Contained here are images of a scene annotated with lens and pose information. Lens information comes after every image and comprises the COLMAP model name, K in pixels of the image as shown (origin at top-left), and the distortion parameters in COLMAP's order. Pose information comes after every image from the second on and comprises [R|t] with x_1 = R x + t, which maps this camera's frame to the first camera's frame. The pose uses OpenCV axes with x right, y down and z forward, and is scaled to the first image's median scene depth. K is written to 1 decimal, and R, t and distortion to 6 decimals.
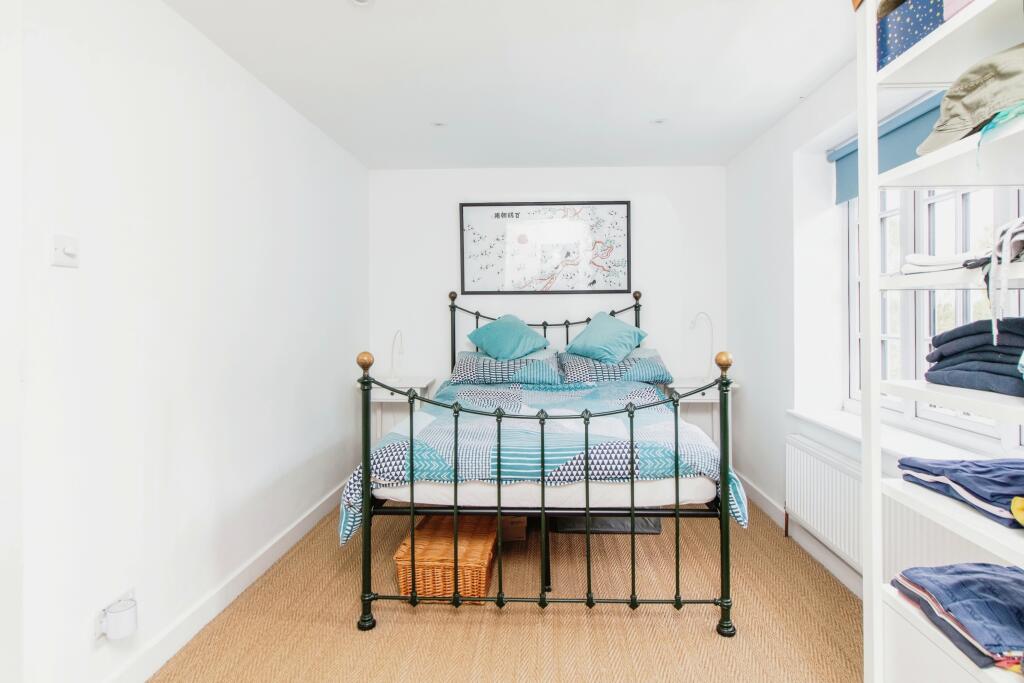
lens RADIAL K [[563.7, 0, 514.3], [0, 563.7, 316.4], [0, 0, 1]] dist [0.000363, 0.000491]
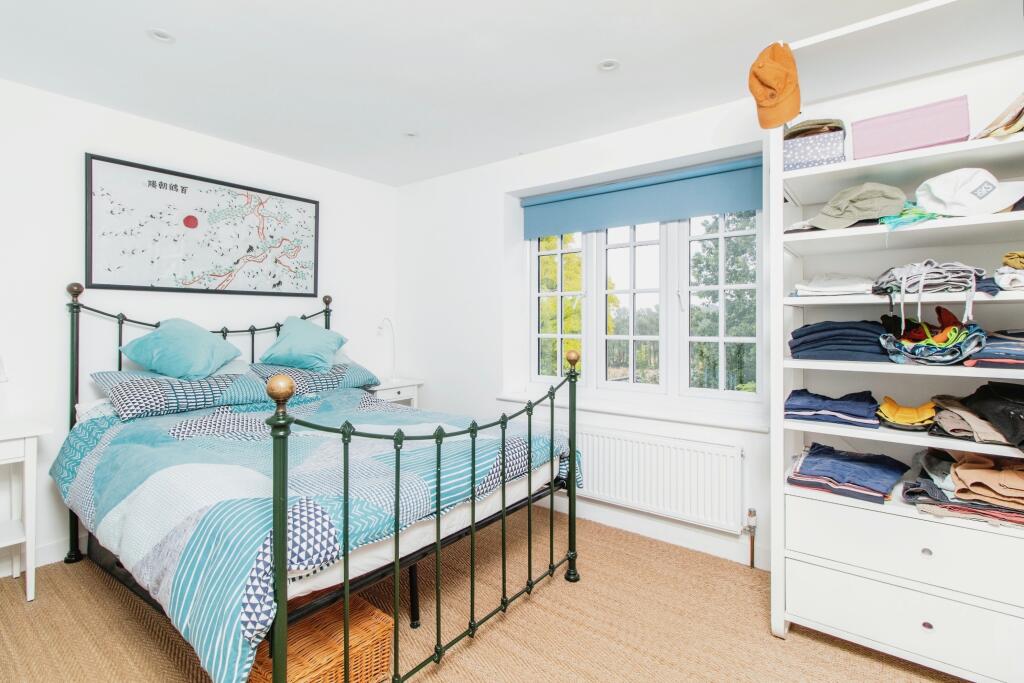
lens RADIAL K [[493.7, 0, 514.6], [0, 493.7, 321.8], [0, 0, 1]] dist [0.000360, 0.000389]
pose [[0.572829, 0.004013, 0.819665, -0.293301], [-0.001274, 0.999991, -0.004005, 0.003197], [-0.819674, 0.001250, 0.572829, 0.247092]]
